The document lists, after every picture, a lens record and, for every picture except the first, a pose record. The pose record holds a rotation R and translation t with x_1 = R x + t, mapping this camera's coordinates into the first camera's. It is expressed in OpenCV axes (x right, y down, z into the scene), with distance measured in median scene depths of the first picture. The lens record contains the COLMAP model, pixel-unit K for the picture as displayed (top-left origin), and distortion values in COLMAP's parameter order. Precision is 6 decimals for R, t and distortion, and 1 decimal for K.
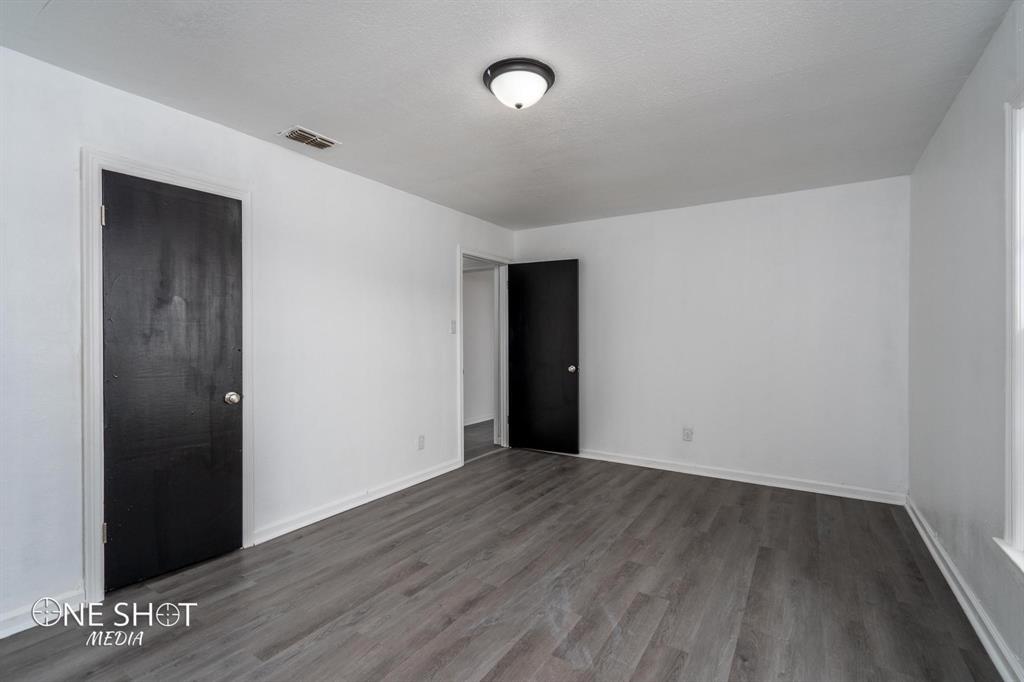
lens RADIAL K [[467.2, 0, 512.0], [0, 467.2, 341.0], [0, 0, 1]] dist [-0.000819, 0.000038]
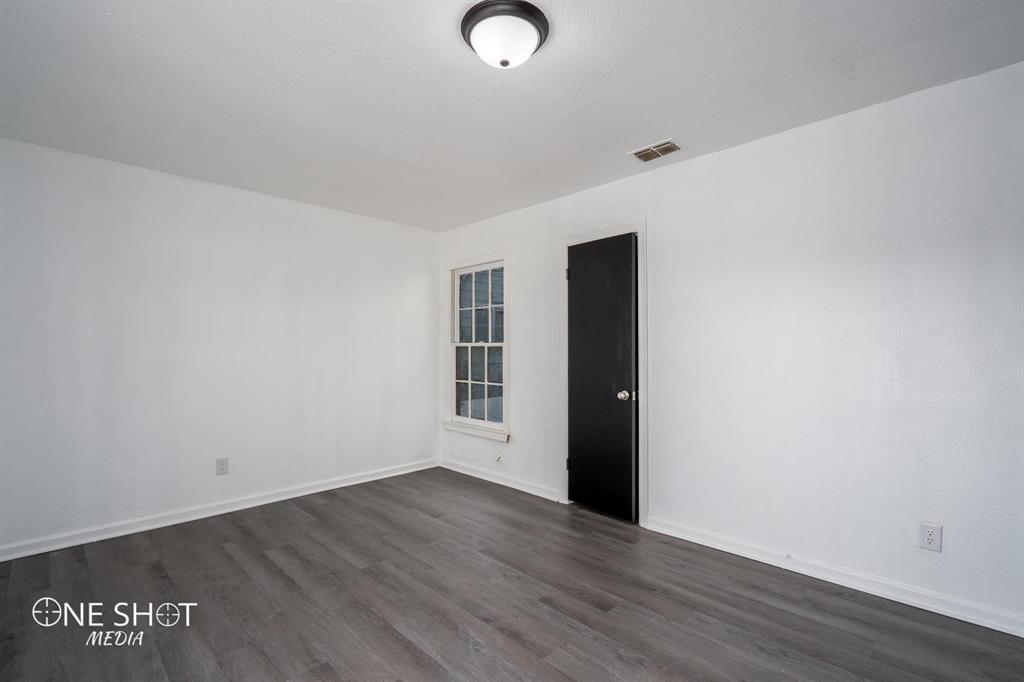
lens RADIAL K [[467.2, 0, 512.0], [0, 467.2, 341.0], [0, 0, 1]] dist [-0.000819, 0.000038]
pose [[-0.222497, -0.016682, -0.974791, 0.803105], [0.000259, 0.999853, -0.017170, 0.003145], [0.974933, -0.004073, -0.222459, 1.190328]]
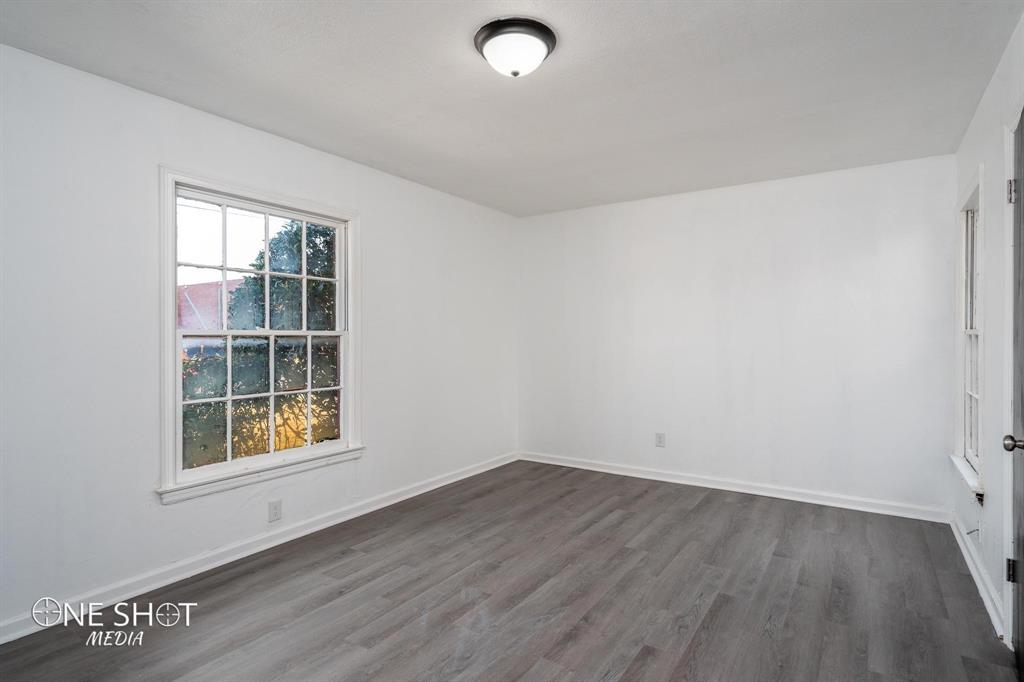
lens RADIAL K [[524.4, 0, 510.3], [0, 524.4, 342.0], [0, 0, 1]] dist [-0.002872, -0.000040]
pose [[-0.999614, 0.000769, 0.027765, -0.001791], [0.001012, 0.999961, 0.008743, -0.008890], [-0.027757, 0.008767, -0.999576, 1.977951]]
